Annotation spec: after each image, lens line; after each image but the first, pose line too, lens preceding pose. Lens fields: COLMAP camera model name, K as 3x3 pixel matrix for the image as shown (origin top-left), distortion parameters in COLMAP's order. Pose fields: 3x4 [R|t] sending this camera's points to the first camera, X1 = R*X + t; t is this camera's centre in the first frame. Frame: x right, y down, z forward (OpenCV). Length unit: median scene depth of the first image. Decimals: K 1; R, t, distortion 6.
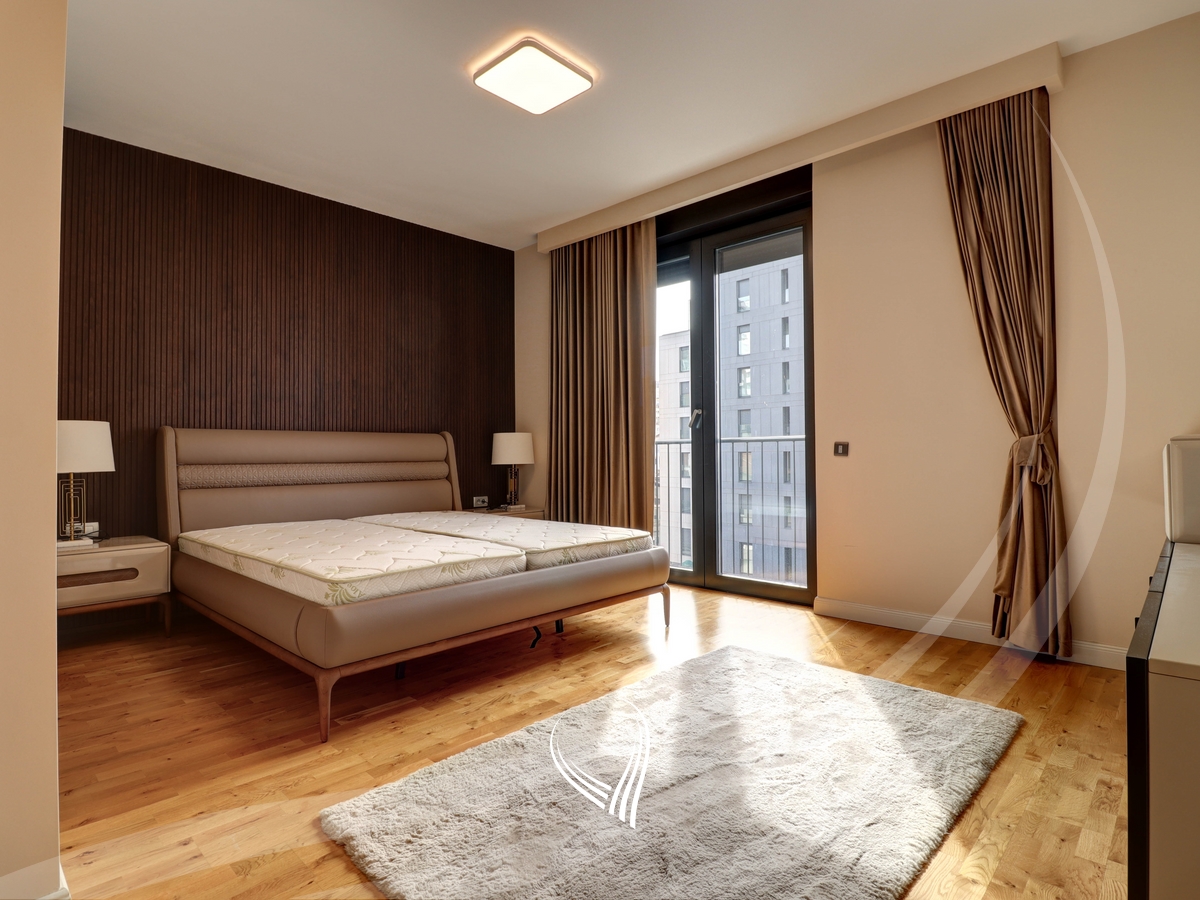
lens RADIAL K [[630.2, 0, 605.0], [0, 630.2, 455.1], [0, 0, 1]] dist [-0.013073, -0.007751]
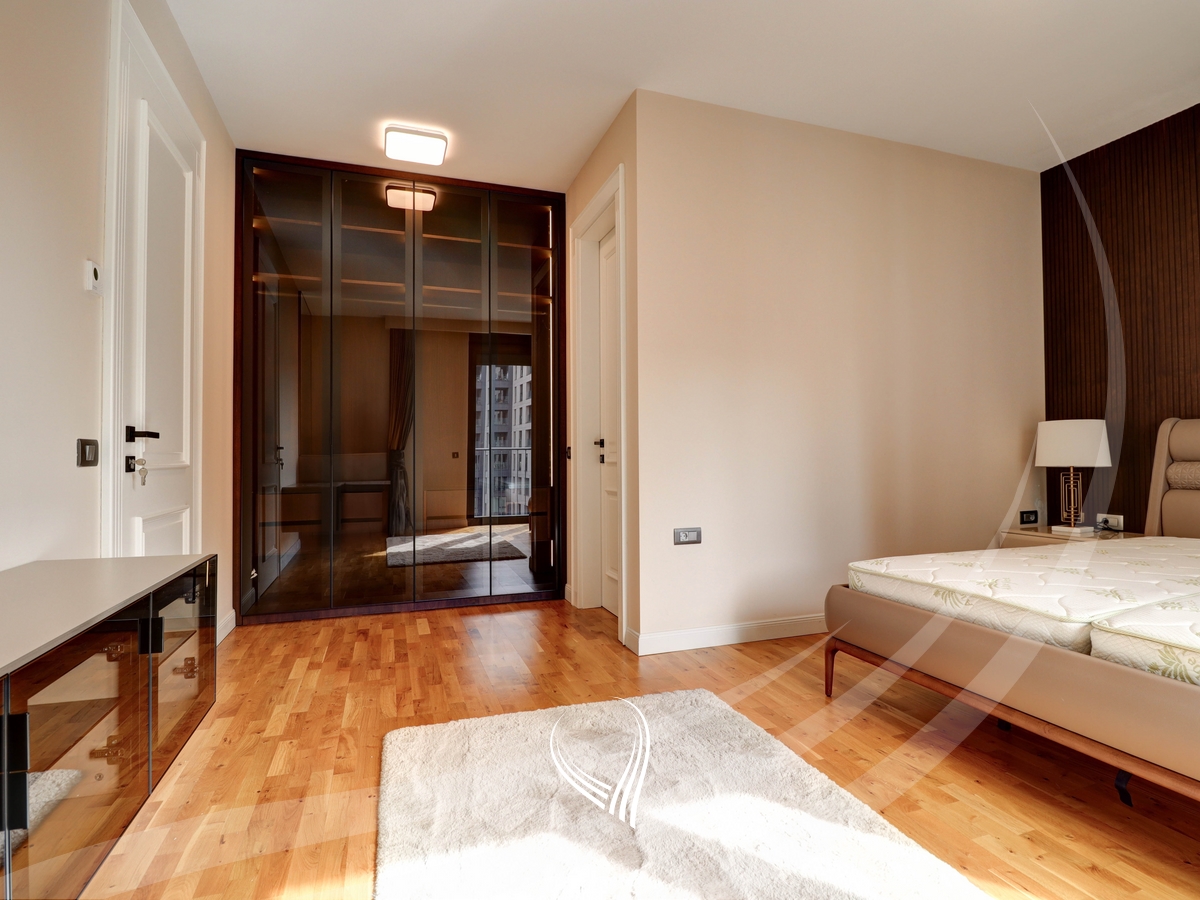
lens RADIAL K [[630.2, 0, 607.2], [0, 630.2, 445.1], [0, 0, 1]] dist [-0.013073, -0.007751]
pose [[-0.468292, -0.005442, -0.883557, 0.526350], [0.008802, 0.999903, -0.010824, -0.005439], [0.883530, -0.012846, -0.468199, 0.783087]]
